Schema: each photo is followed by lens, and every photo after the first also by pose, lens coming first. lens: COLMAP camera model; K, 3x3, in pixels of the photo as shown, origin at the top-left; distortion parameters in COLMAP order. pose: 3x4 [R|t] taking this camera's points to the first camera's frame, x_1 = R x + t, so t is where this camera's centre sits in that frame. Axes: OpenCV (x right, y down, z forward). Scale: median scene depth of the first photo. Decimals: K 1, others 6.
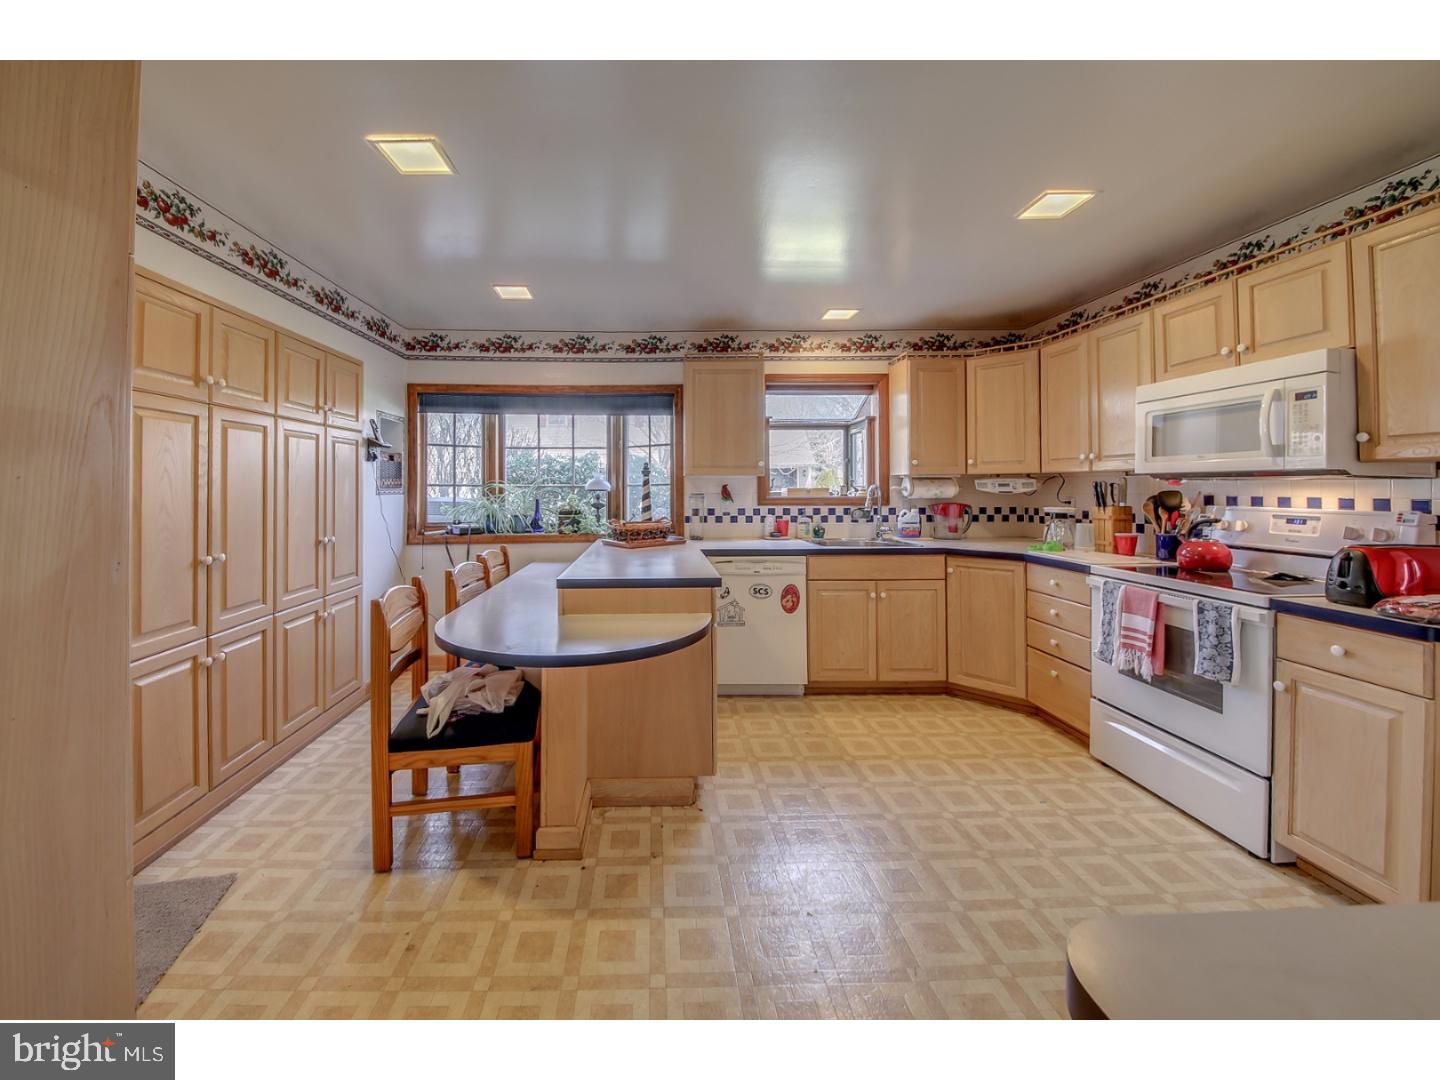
lens RADIAL K [[555.3, 0, 645.2], [0, 555.3, 478.9], [0, 0, 1]] dist [0.030154, -0.000341]
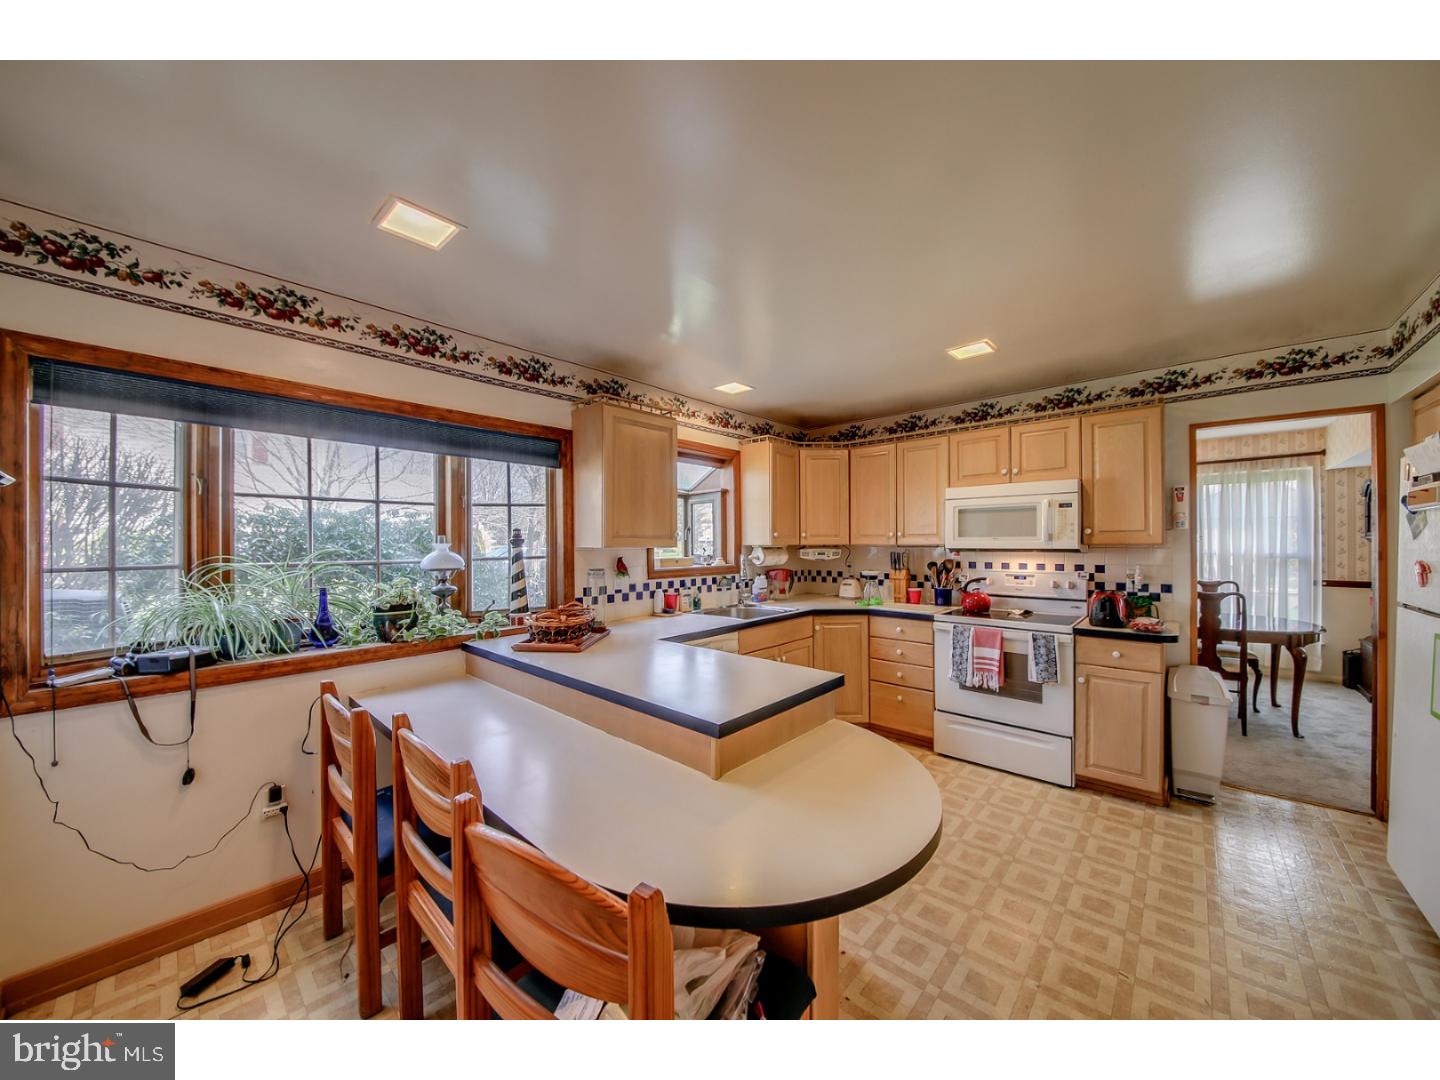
lens RADIAL K [[522.0, 0, 725.7], [0, 522.0, 540.3], [0, 0, 1]] dist [0.027087, -0.021872]
pose [[0.677417, 0.003922, 0.735589, -0.350792], [-0.007961, 0.999966, 0.001999, -0.019199], [-0.735556, -0.007210, 0.677425, 0.360342]]
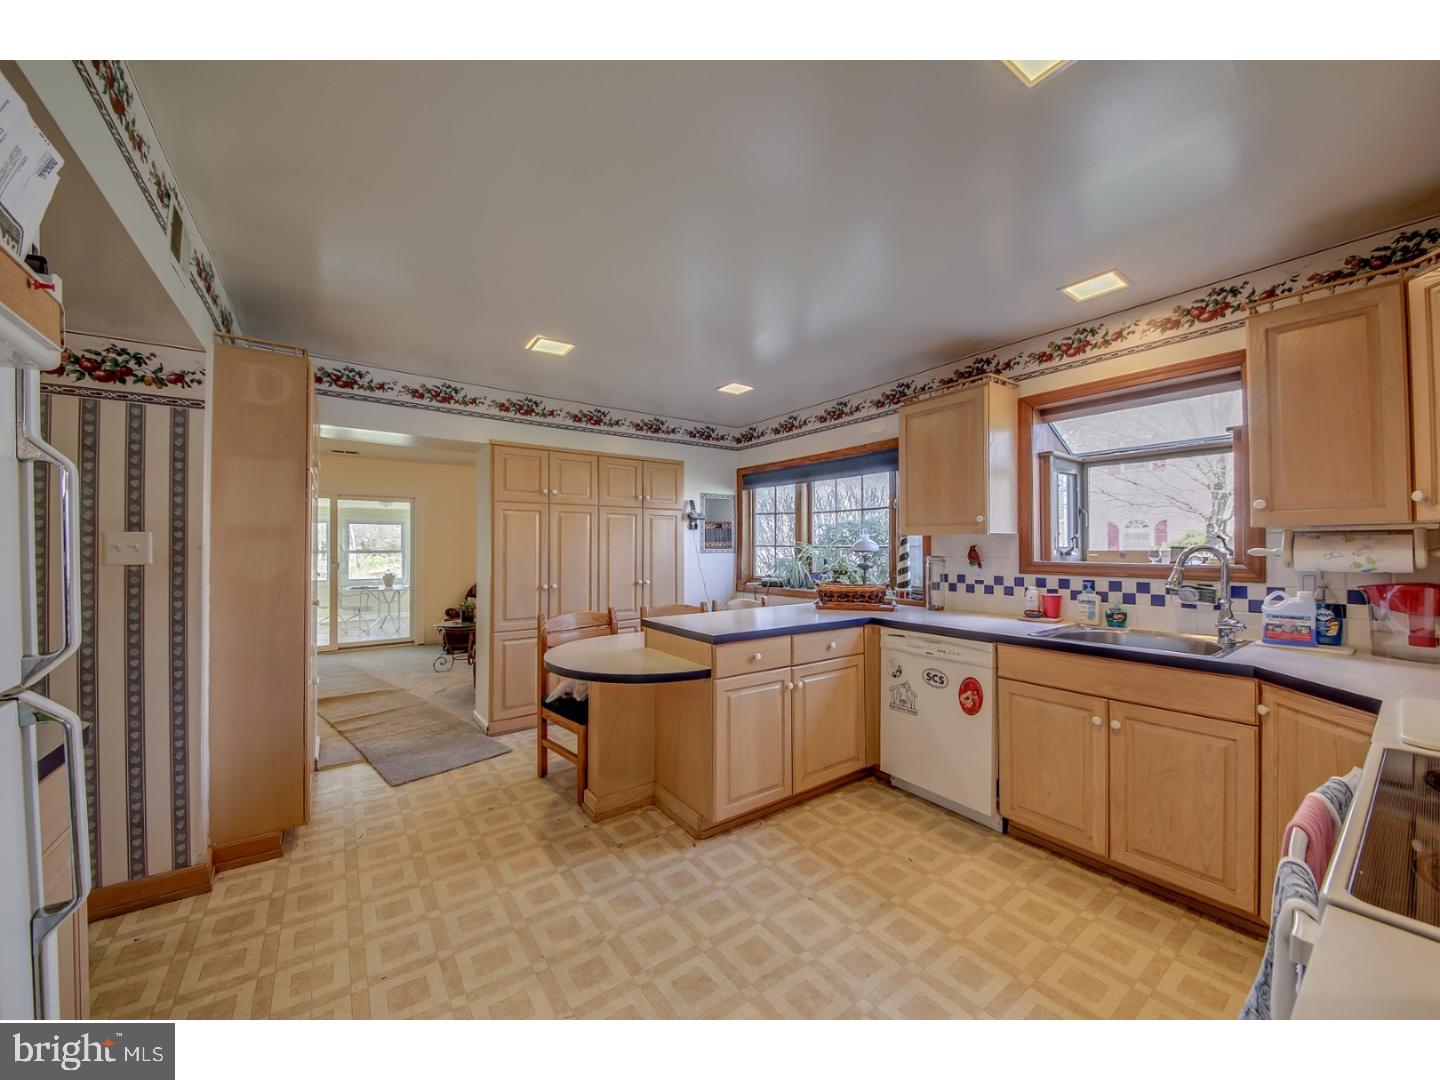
lens RADIAL K [[522.0, 0, 725.7], [0, 522.0, 540.3], [0, 0, 1]] dist [0.027087, -0.021872]
pose [[0.576628, -0.009709, -0.816949, 0.588272], [0.009866, 0.999939, -0.004920, 0.002722], [0.816947, -0.005223, 0.576689, 0.282152]]
